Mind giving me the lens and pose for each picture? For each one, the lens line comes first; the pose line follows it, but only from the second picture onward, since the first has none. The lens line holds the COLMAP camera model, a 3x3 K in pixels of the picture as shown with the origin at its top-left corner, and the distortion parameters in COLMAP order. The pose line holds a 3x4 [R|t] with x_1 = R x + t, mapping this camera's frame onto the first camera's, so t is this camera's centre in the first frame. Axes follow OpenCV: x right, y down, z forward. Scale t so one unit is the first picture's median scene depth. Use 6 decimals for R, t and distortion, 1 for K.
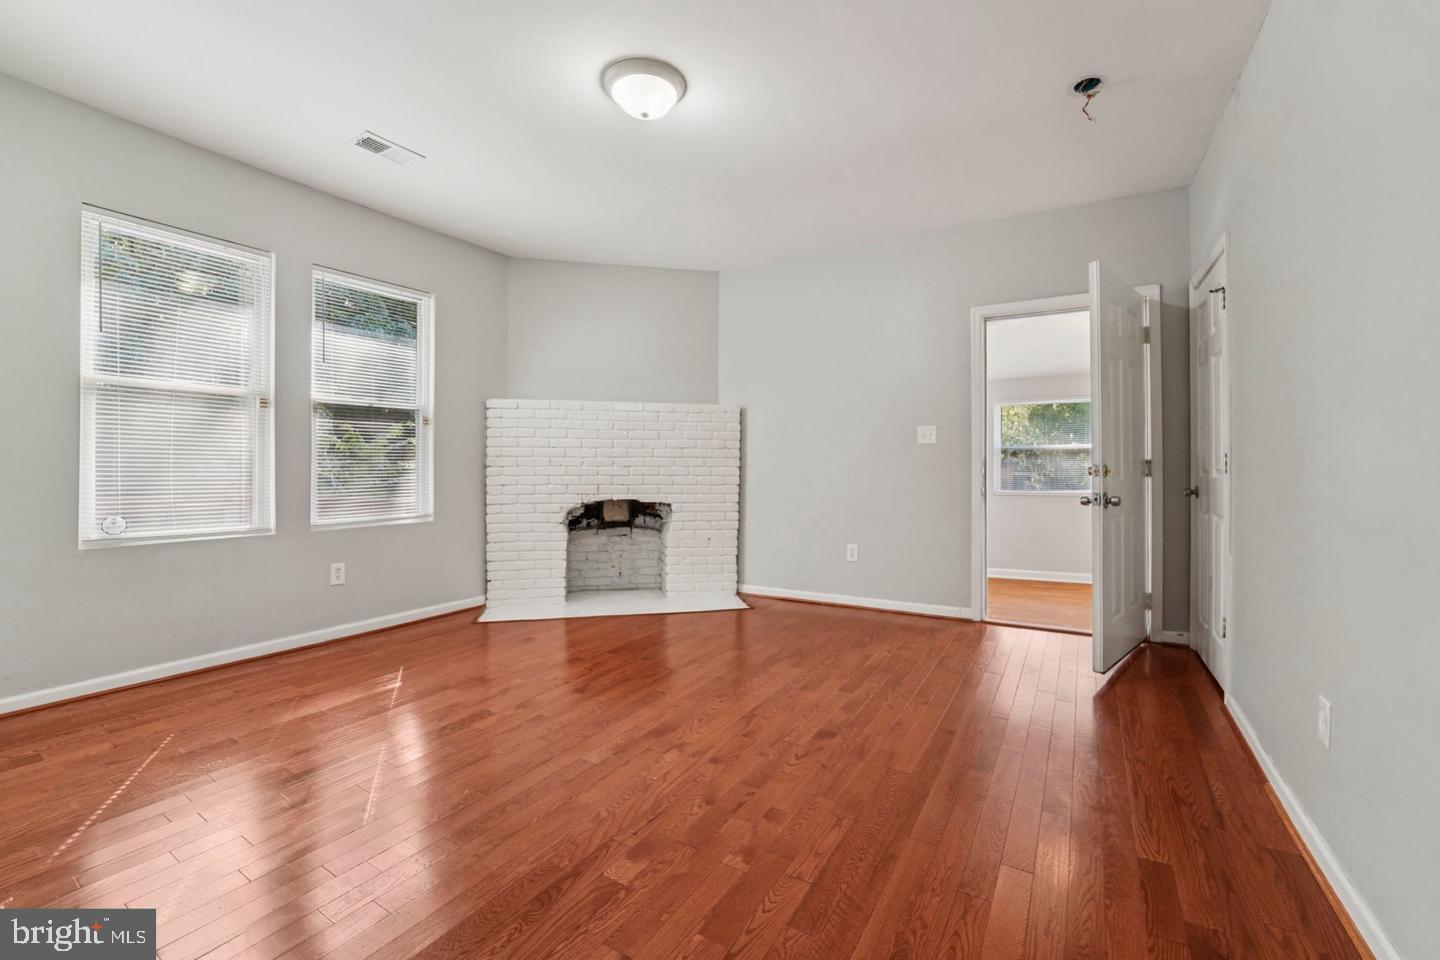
lens RADIAL K [[599.8, 0, 722.4], [0, 599.8, 472.2], [0, 0, 1]] dist [-0.024035, 0.000522]
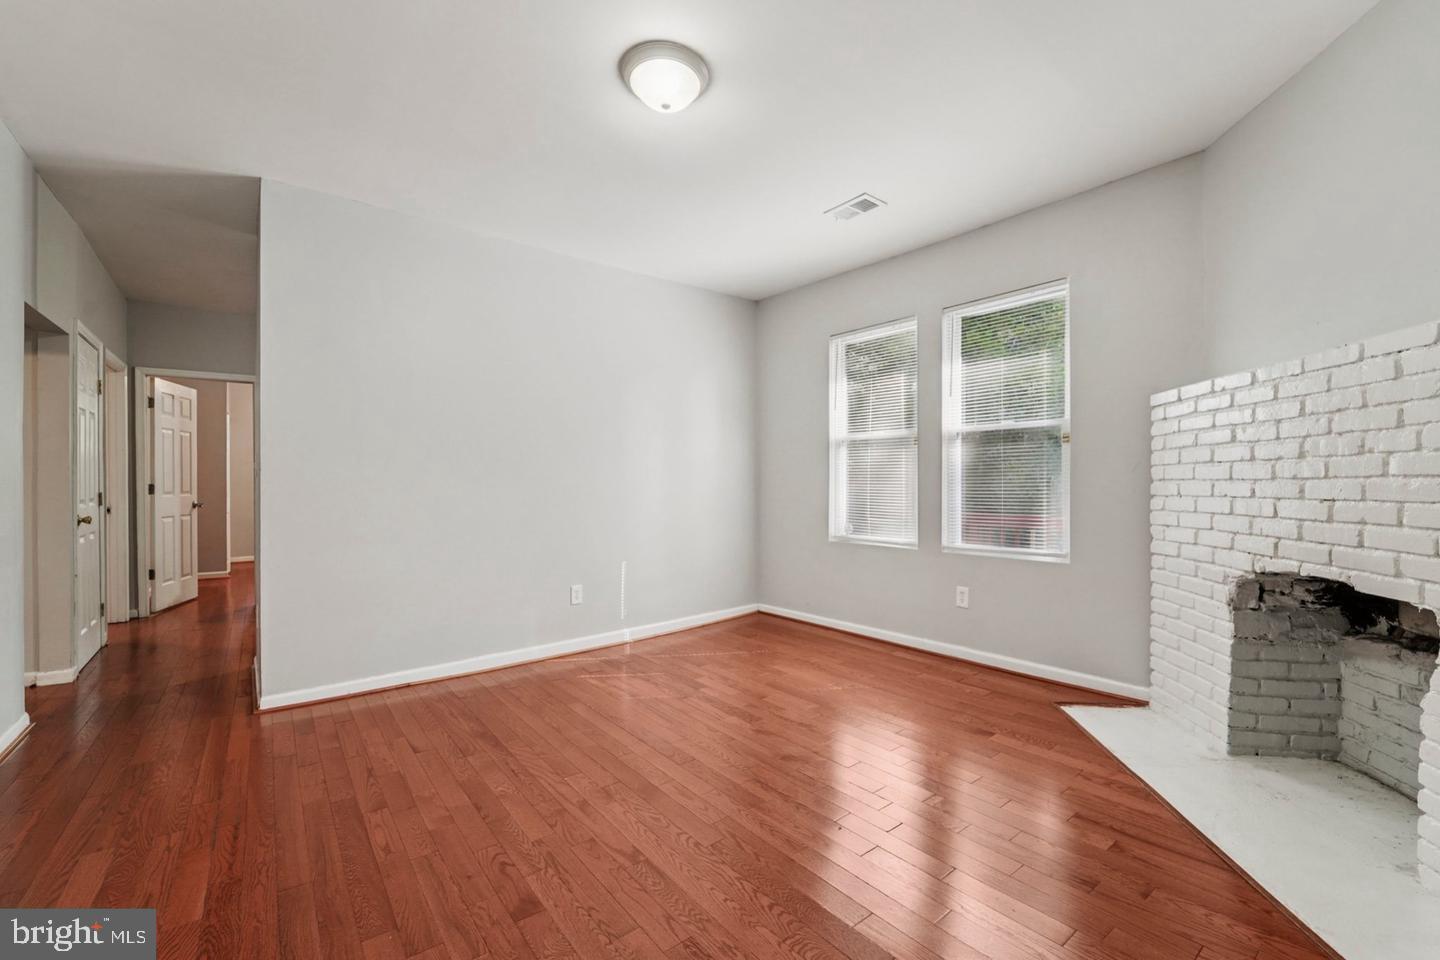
lens RADIAL K [[599.8, 0, 723.4], [0, 599.8, 485.0], [0, 0, 1]] dist [-0.024035, 0.000522]
pose [[-0.357832, -0.000578, -0.933786, 0.487985], [-0.004713, 0.999988, 0.001187, -0.024728], [0.933774, 0.004825, -0.357831, 0.987746]]
